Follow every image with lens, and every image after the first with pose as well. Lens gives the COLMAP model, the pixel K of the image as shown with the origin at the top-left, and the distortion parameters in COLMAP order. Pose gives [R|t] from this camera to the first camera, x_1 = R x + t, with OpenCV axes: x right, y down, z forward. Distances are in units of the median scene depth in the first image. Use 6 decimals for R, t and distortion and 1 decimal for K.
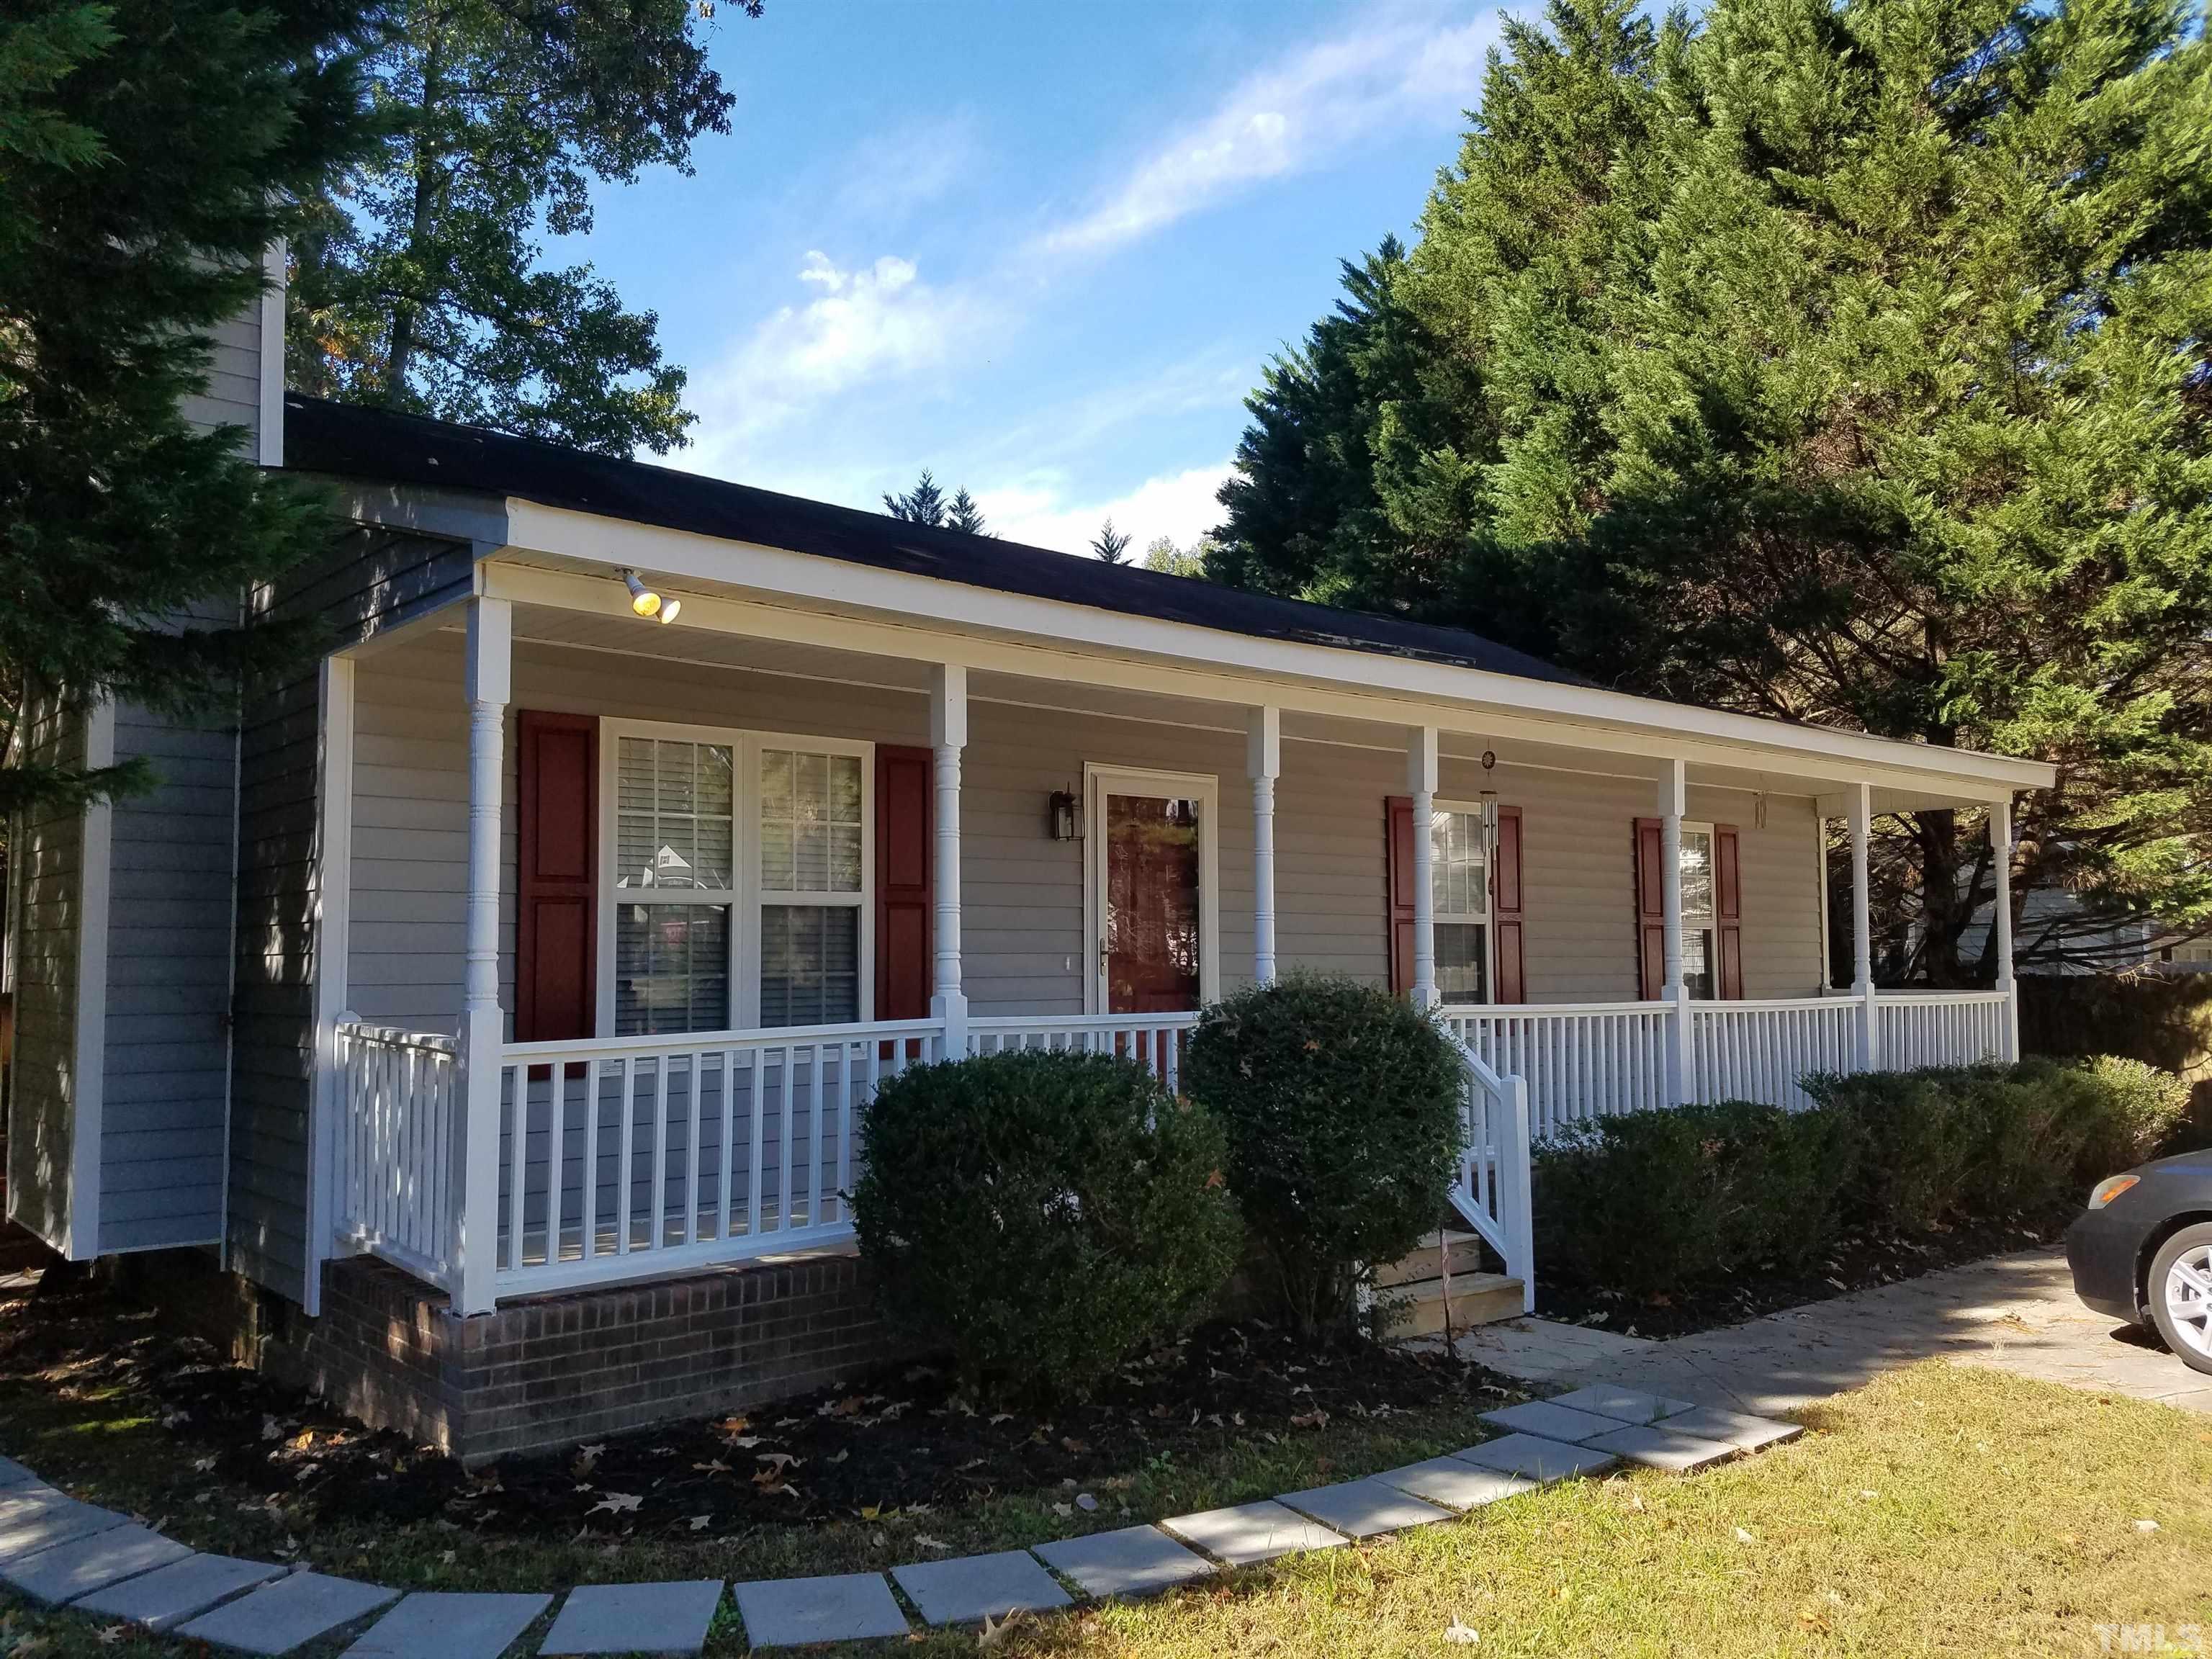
lens RADIAL K [[1686.9, 0, 1068.9], [0, 1686.9, 828.0], [0, 0, 1]] dist [0.208754, -0.336137]
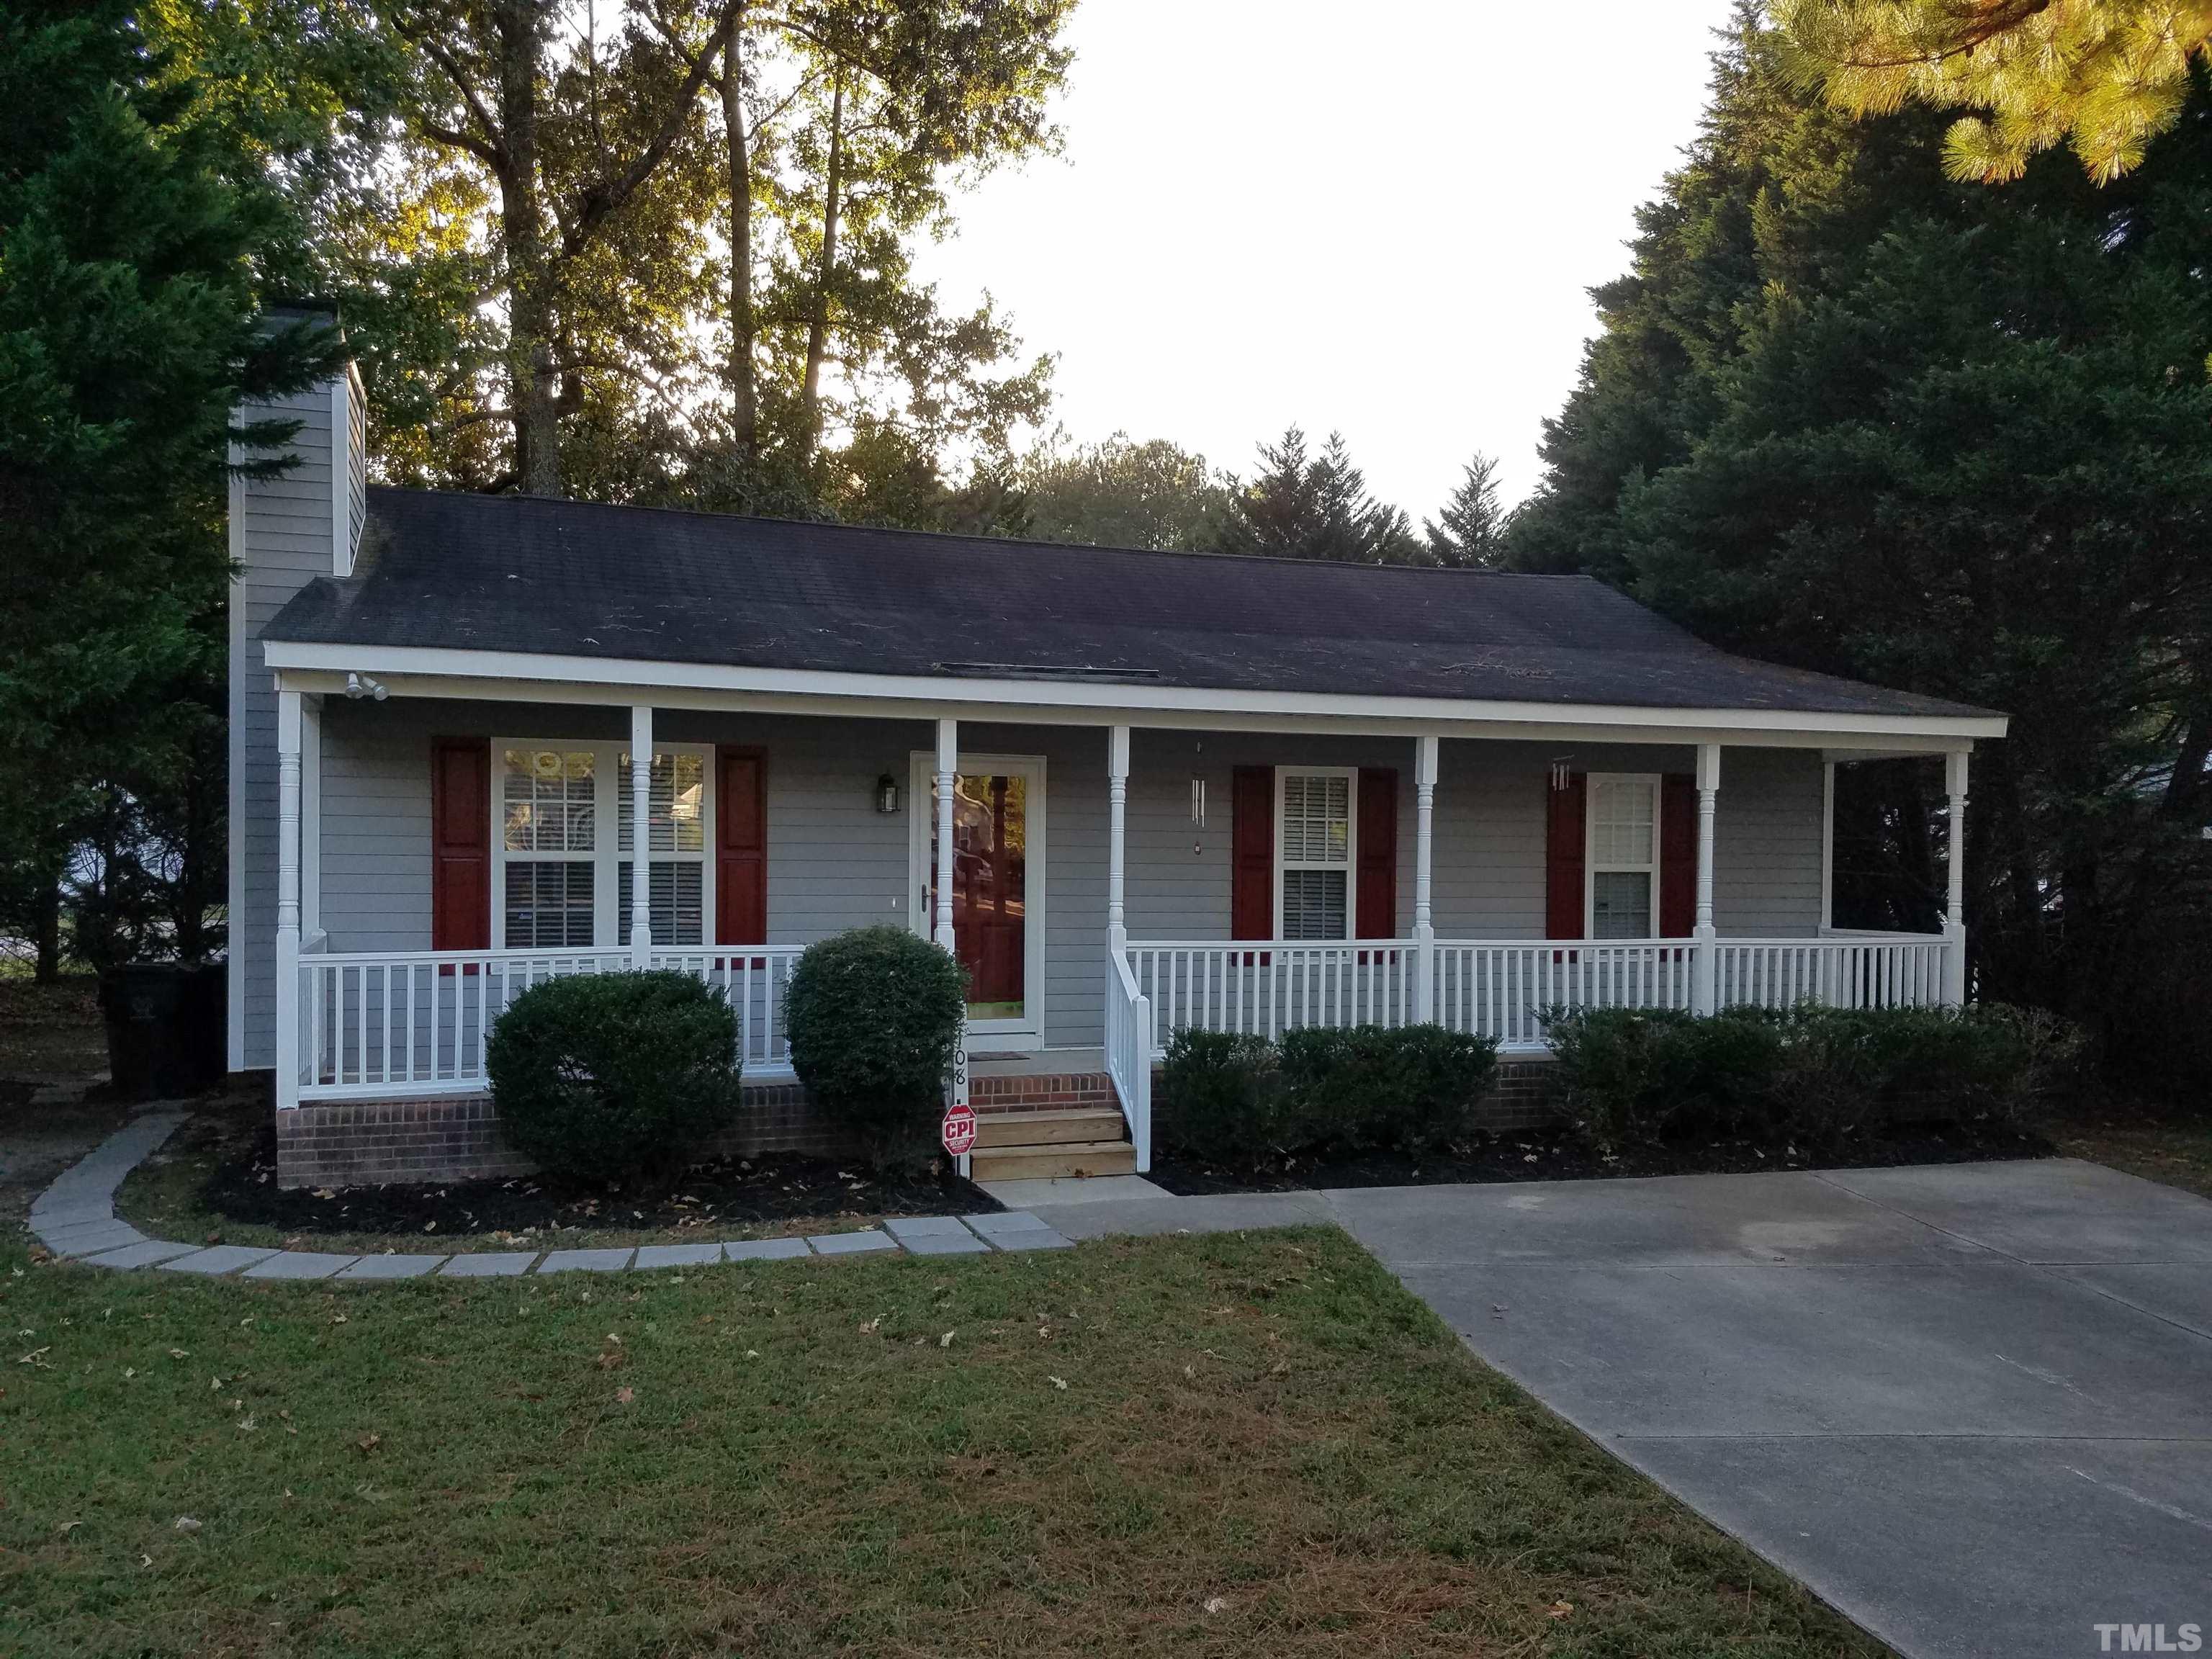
lens RADIAL K [[1688.0, 0, 1106.0], [0, 1688.0, 829.5], [0, 0, 1]] dist [0.177953, -0.410561]
pose [[0.949821, 0.007329, -0.312709, 0.808468], [0.010312, 0.998448, 0.054721, -0.068497], [0.312625, -0.055200, 0.948271, -0.295212]]
